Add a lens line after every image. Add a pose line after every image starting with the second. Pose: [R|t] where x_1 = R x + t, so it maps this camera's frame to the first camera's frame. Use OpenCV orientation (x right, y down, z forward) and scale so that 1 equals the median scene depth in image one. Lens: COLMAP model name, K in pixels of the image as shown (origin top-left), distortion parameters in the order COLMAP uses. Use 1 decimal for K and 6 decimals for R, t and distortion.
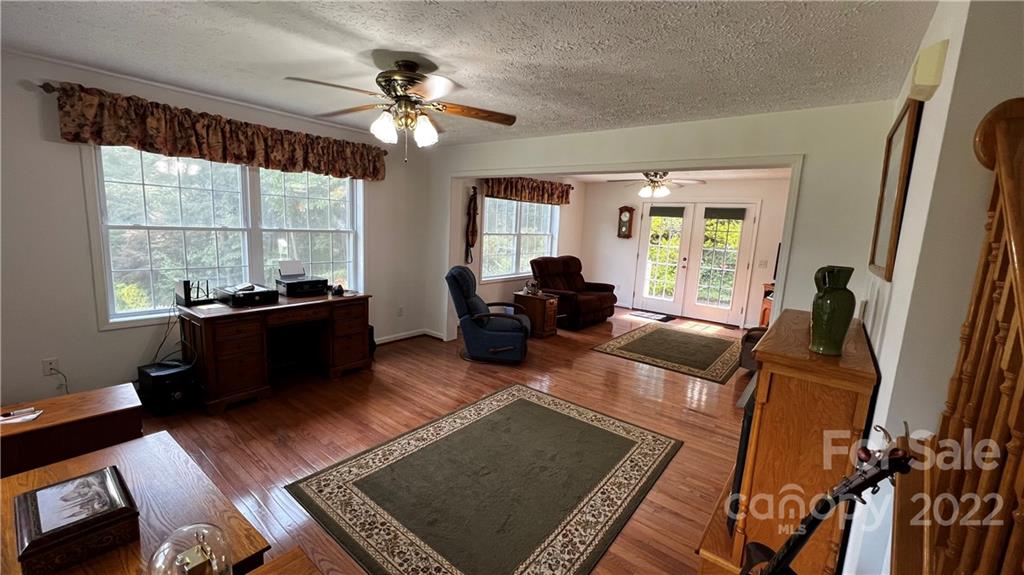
lens RADIAL K [[408.9, 0, 514.9], [0, 408.9, 288.2], [0, 0, 1]] dist [0.000513, -0.000701]
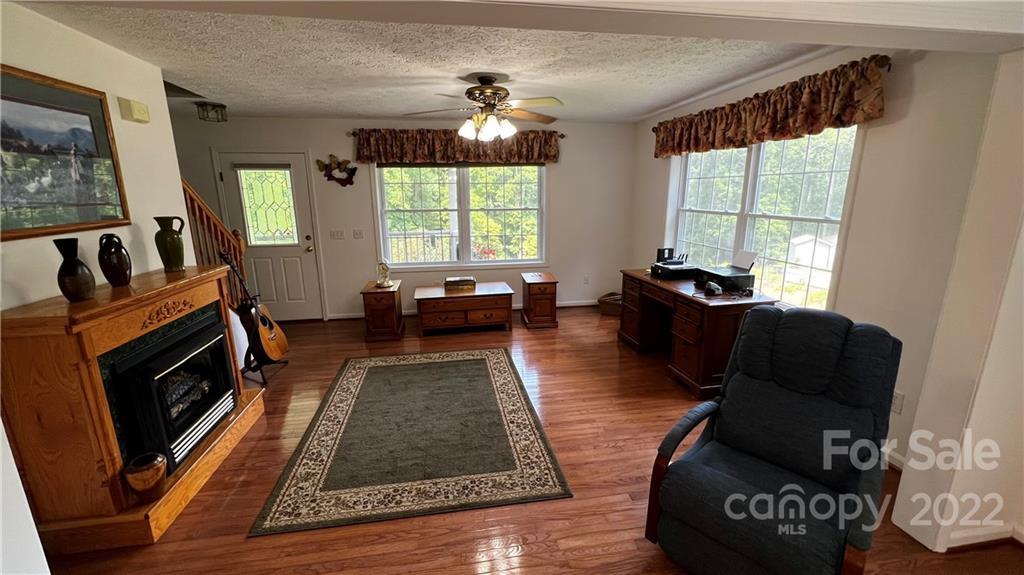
lens RADIAL K [[408.9, 0, 514.3], [0, 408.9, 285.2], [0, 0, 1]] dist [0.000513, -0.000701]
pose [[-0.667747, 0.127334, -0.733416, 0.534843], [-0.137814, 0.947081, 0.289904, -0.231513], [0.731519, 0.294658, -0.614863, 1.523943]]
